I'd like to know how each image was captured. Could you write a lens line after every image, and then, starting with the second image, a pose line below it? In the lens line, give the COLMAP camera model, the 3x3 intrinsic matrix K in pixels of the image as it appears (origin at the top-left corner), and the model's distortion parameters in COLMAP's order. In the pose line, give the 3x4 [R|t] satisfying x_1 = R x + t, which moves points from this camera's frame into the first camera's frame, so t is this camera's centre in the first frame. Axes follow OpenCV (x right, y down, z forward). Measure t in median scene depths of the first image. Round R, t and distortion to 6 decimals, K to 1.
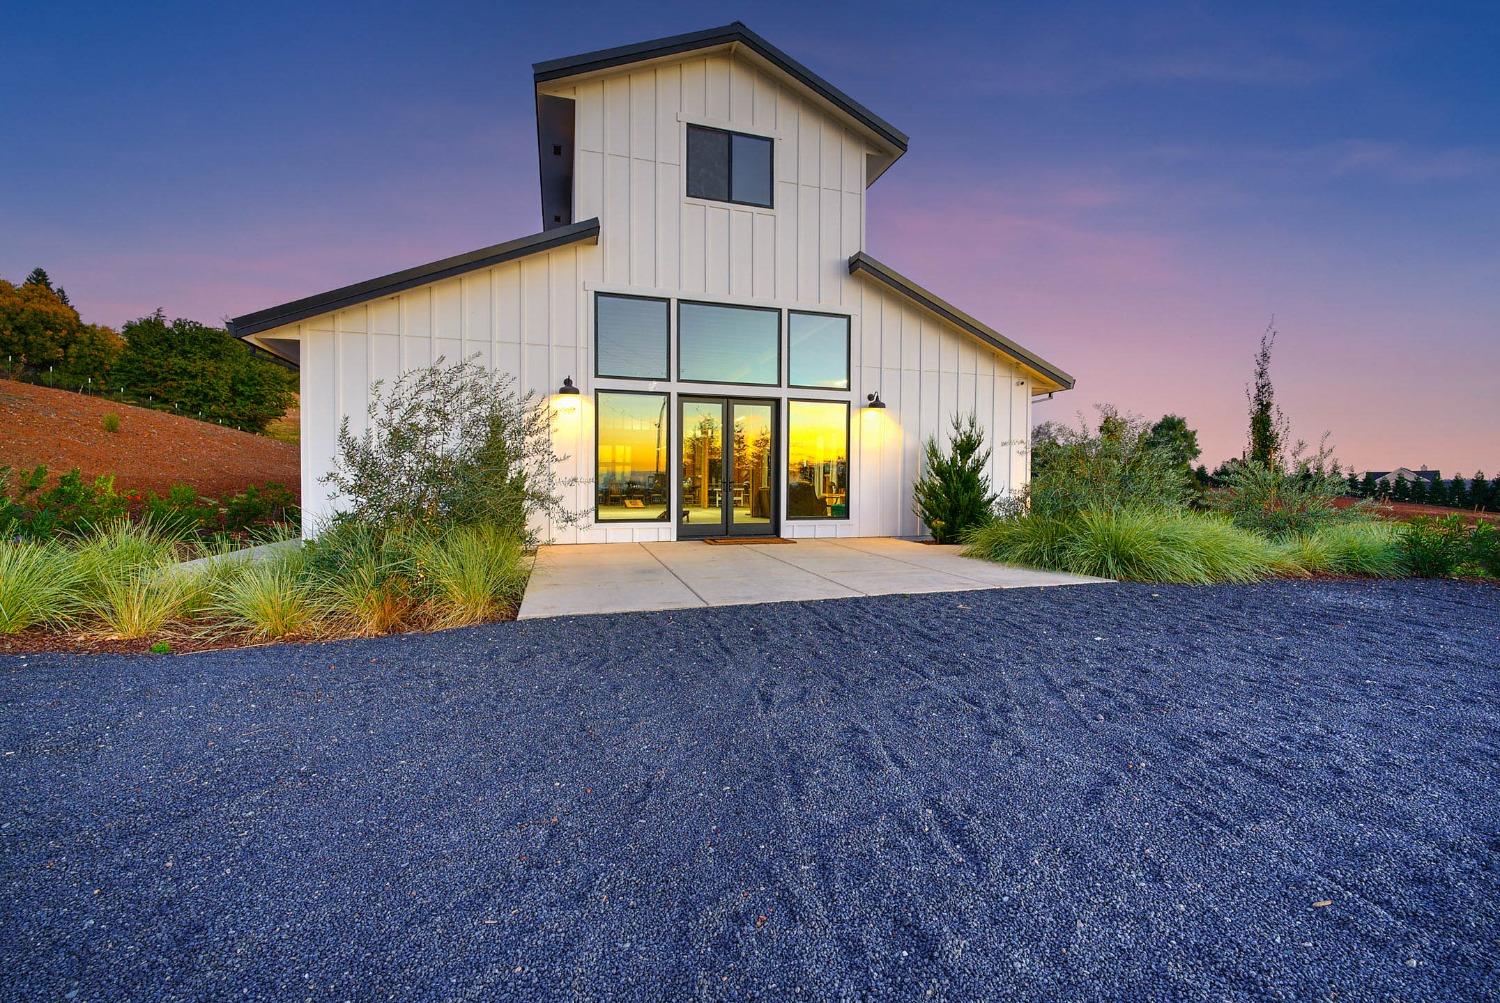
lens RADIAL K [[614.4, 0, 754.3], [0, 614.4, 496.5], [0, 0, 1]] dist [-0.016283, -0.000131]
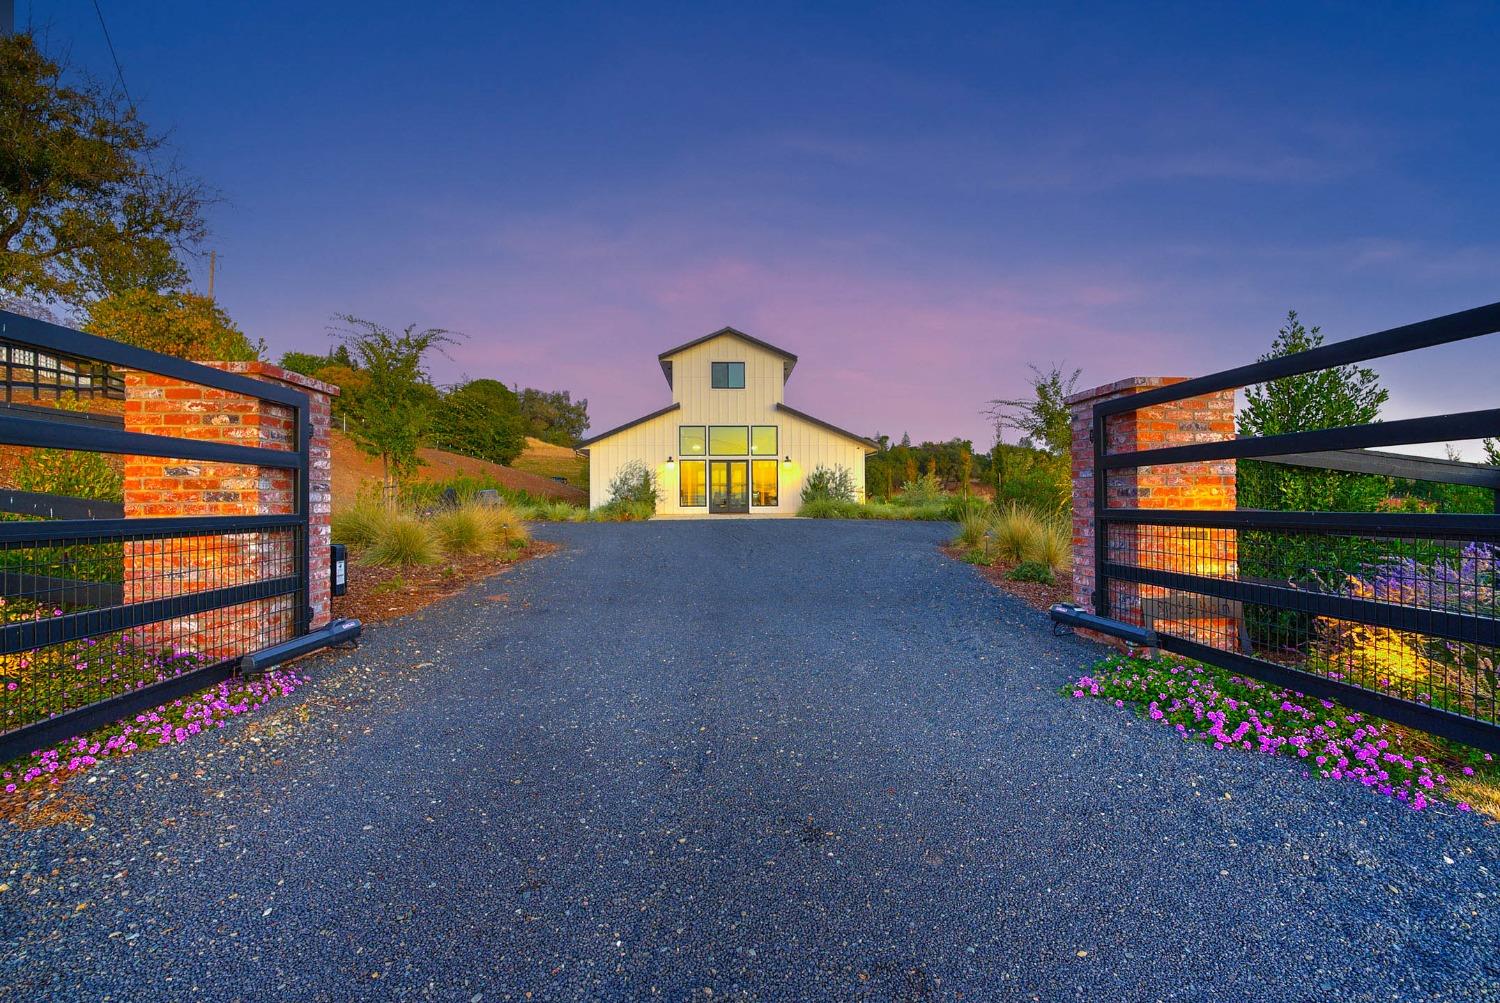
lens RADIAL K [[631.5, 0, 759.5], [0, 631.5, 496.4], [0, 0, 1]] dist [-0.016123, 0.000054]
pose [[0.970742, -0.011667, -0.239843, 0.761903], [0.004948, 0.999579, -0.028600, 0.076103], [0.240076, 0.026577, 0.970390, -1.662979]]
